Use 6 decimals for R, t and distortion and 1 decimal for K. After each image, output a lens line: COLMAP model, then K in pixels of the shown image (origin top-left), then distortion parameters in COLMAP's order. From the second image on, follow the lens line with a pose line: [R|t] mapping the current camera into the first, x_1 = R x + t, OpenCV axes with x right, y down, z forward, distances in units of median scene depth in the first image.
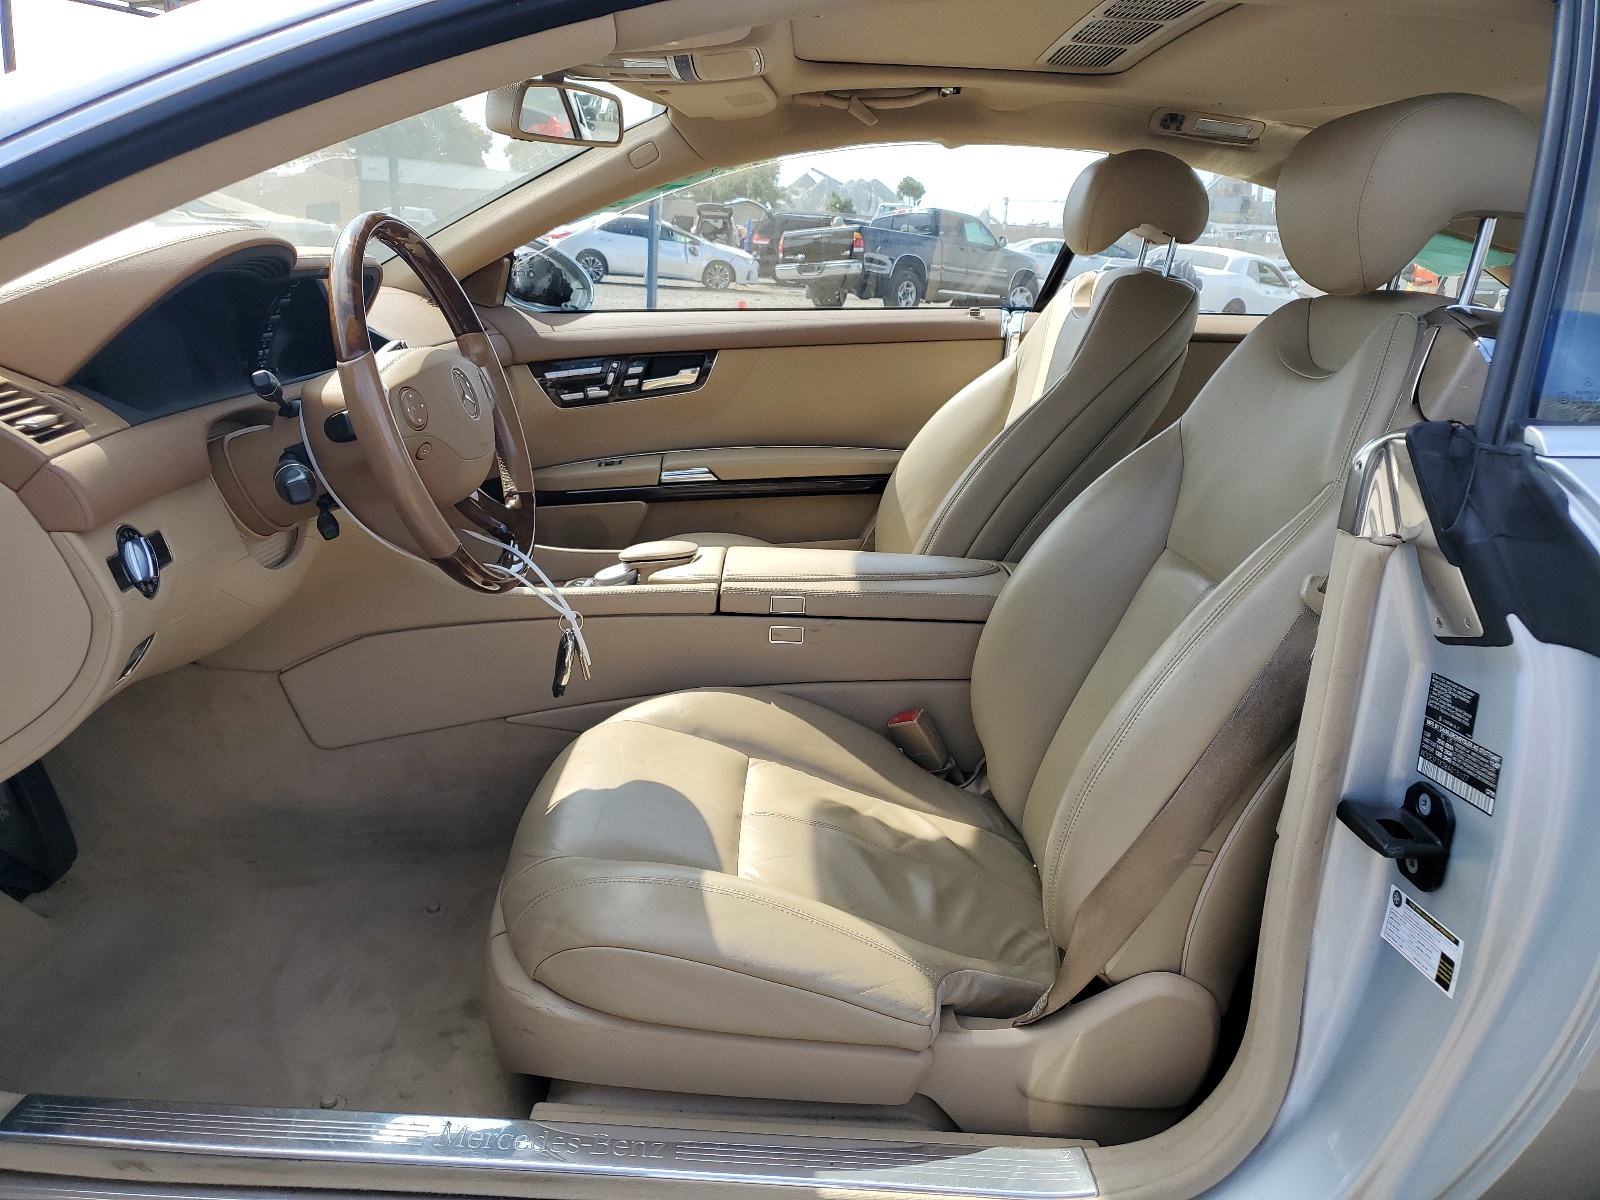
lens RADIAL K [[1203.9, 0, 800.0], [0, 1203.9, 600.0], [0, 0, 1]] dist [0.001448, -0.003315]
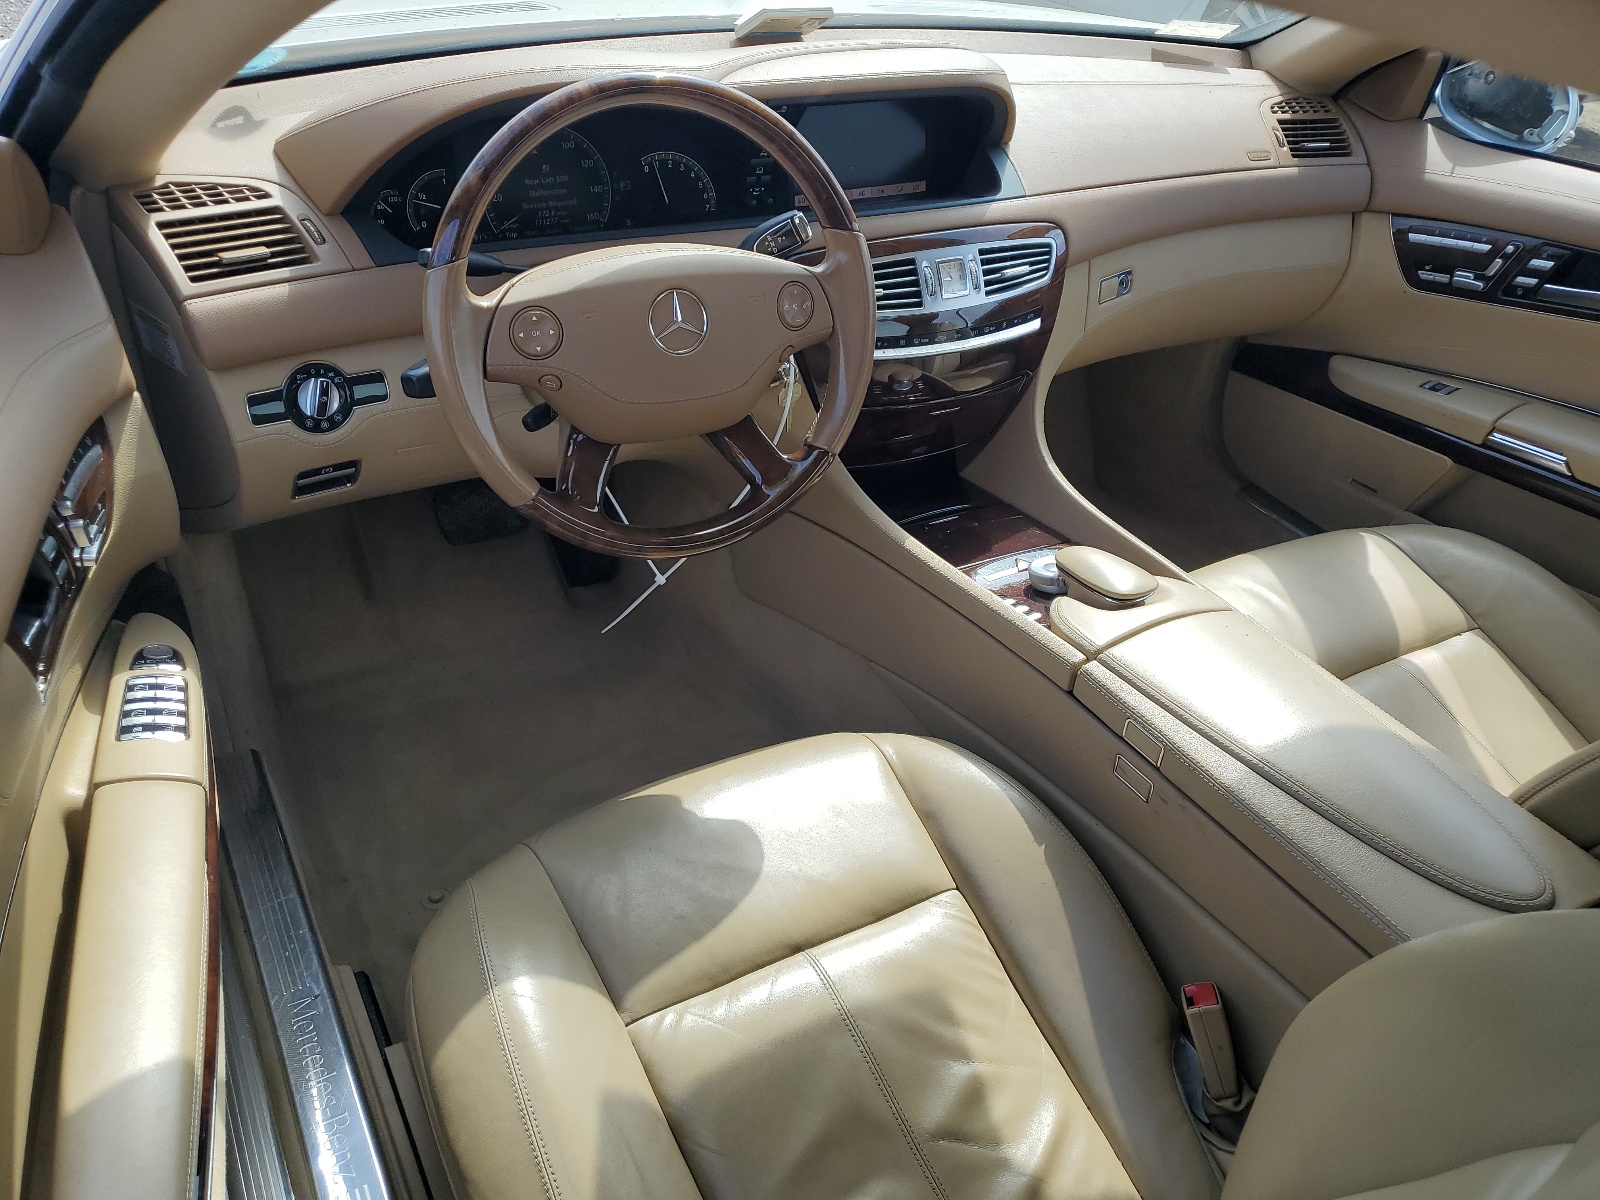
lens RADIAL K [[1203.9, 0, 800.0], [0, 1203.9, 600.0], [0, 0, 1]] dist [0.001448, -0.003315]
pose [[0.483248, 0.482562, -0.730483, 0.226745], [-0.279198, 0.875756, 0.393828, -0.177307], [0.829771, 0.013632, 0.557938, 0.321040]]
